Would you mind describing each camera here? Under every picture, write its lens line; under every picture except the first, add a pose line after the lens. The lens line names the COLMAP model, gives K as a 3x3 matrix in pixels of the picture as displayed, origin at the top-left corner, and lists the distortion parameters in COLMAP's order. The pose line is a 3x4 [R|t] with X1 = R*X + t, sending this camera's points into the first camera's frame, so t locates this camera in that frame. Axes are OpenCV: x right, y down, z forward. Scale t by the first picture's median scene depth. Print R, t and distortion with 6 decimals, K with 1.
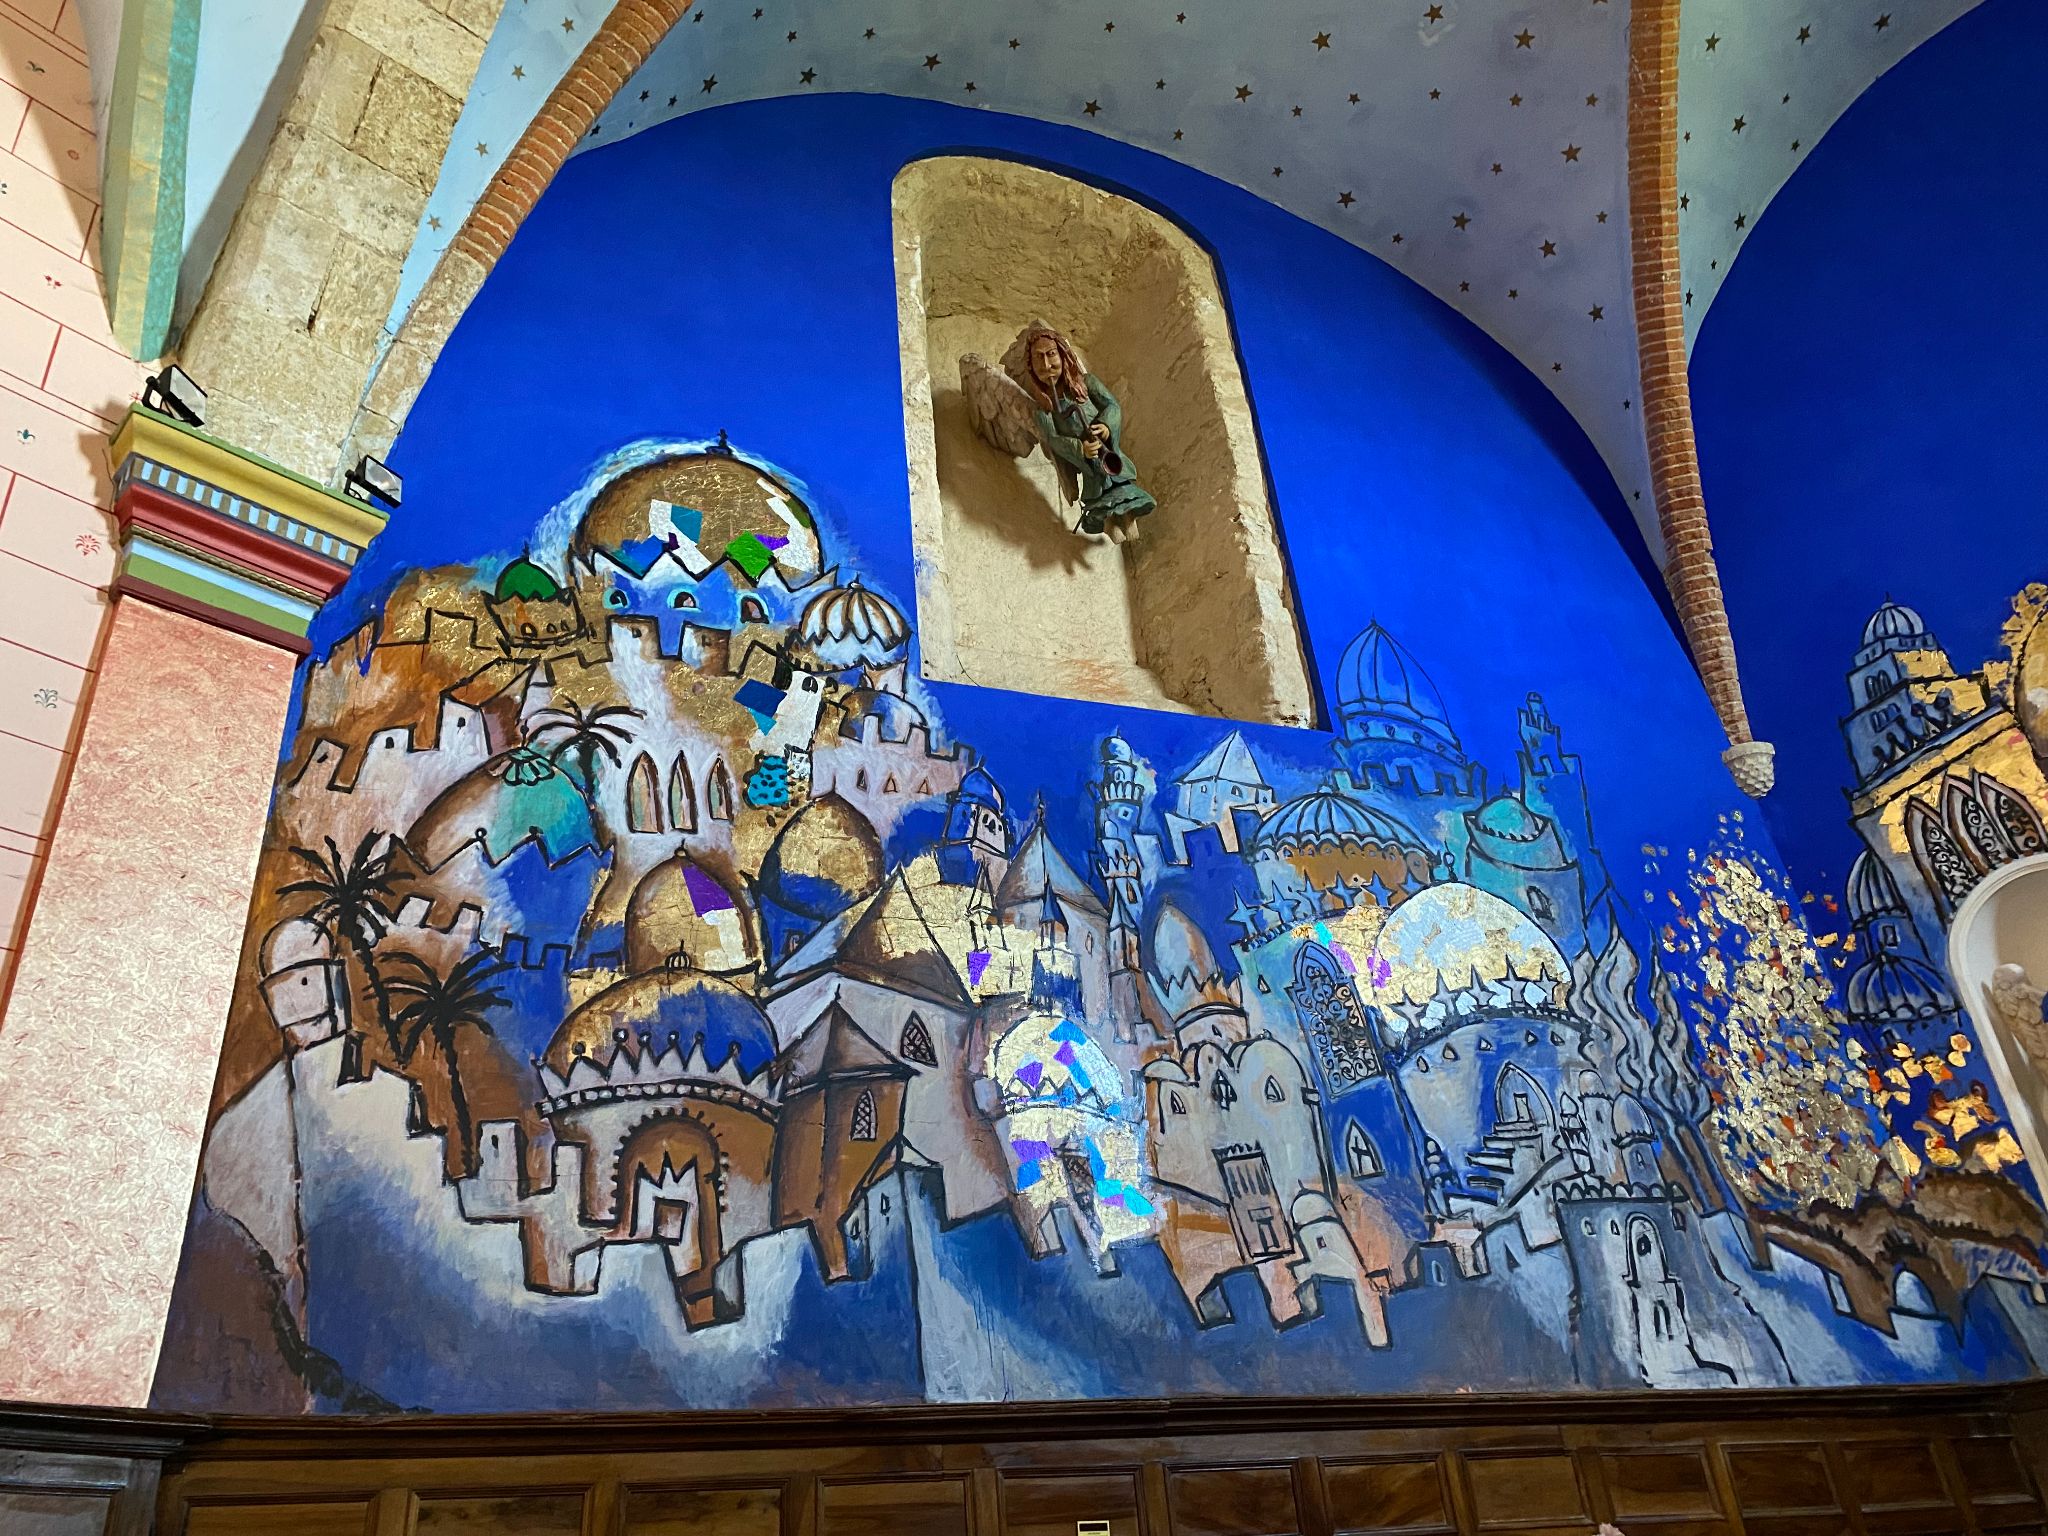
lens RADIAL K [[1516.5, 0, 1043.3], [0, 1516.5, 778.3], [0, 0, 1]] dist [0.035193, -0.029658]
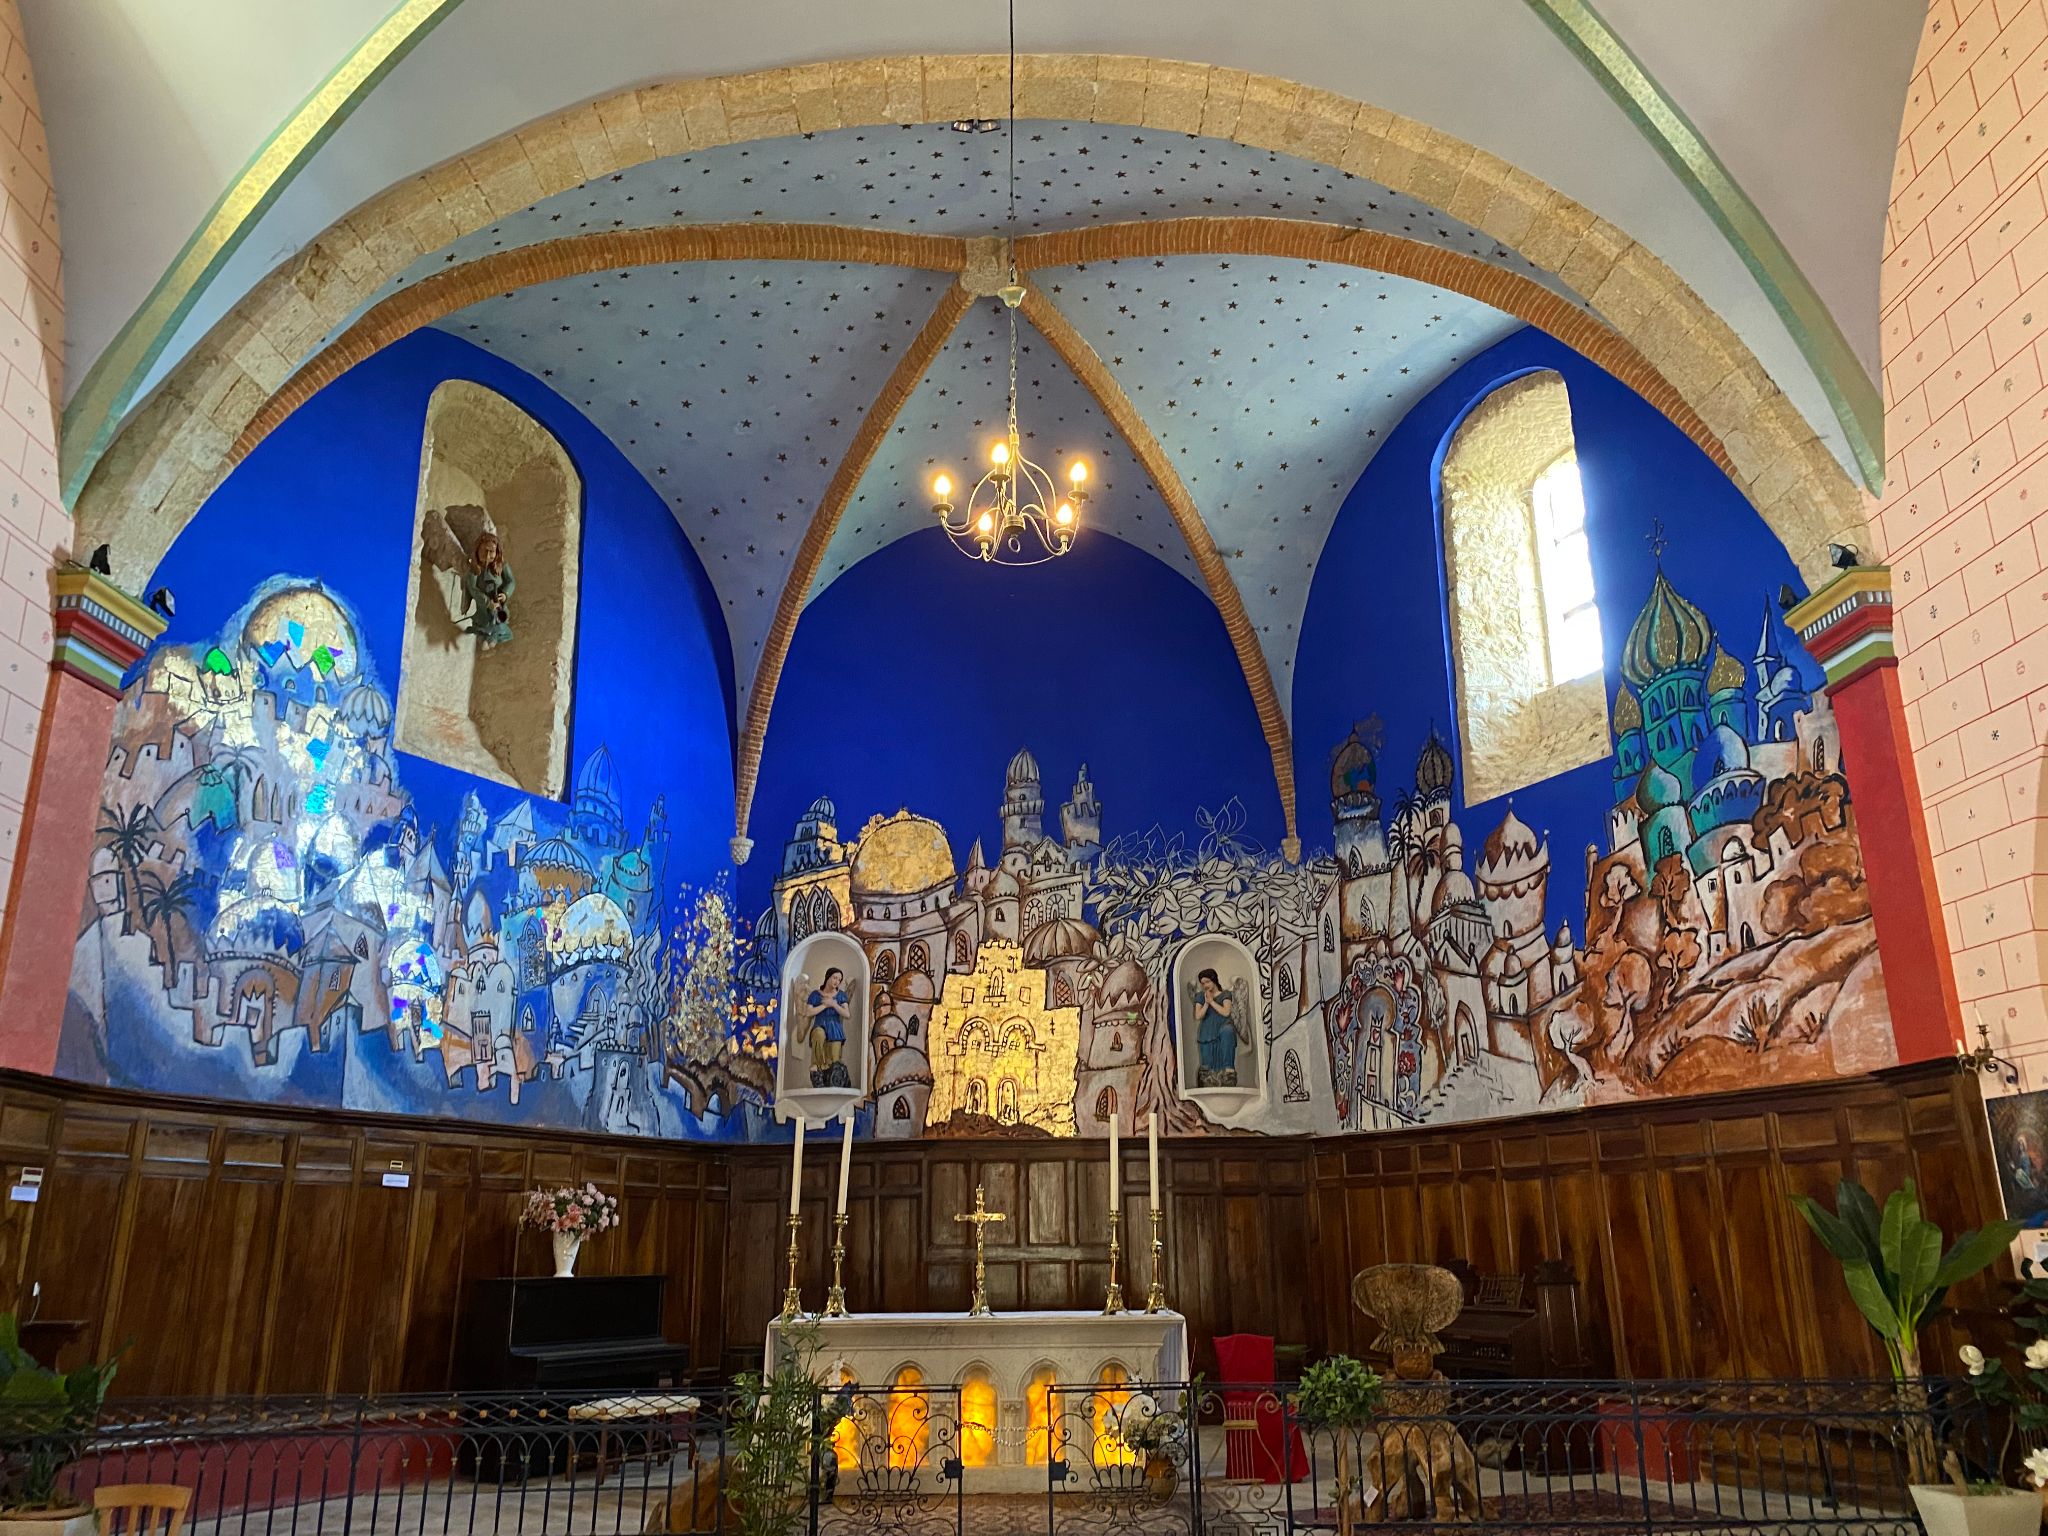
lens RADIAL K [[1516.5, 0, 1043.3], [0, 1516.5, 778.3], [0, 0, 1]] dist [0.035193, -0.029658]
pose [[0.725793, 0.270510, 0.632494, -0.719638], [-0.387776, 0.920321, 0.051366, -0.465716], [-0.568203, -0.282547, 0.772860, -1.004157]]
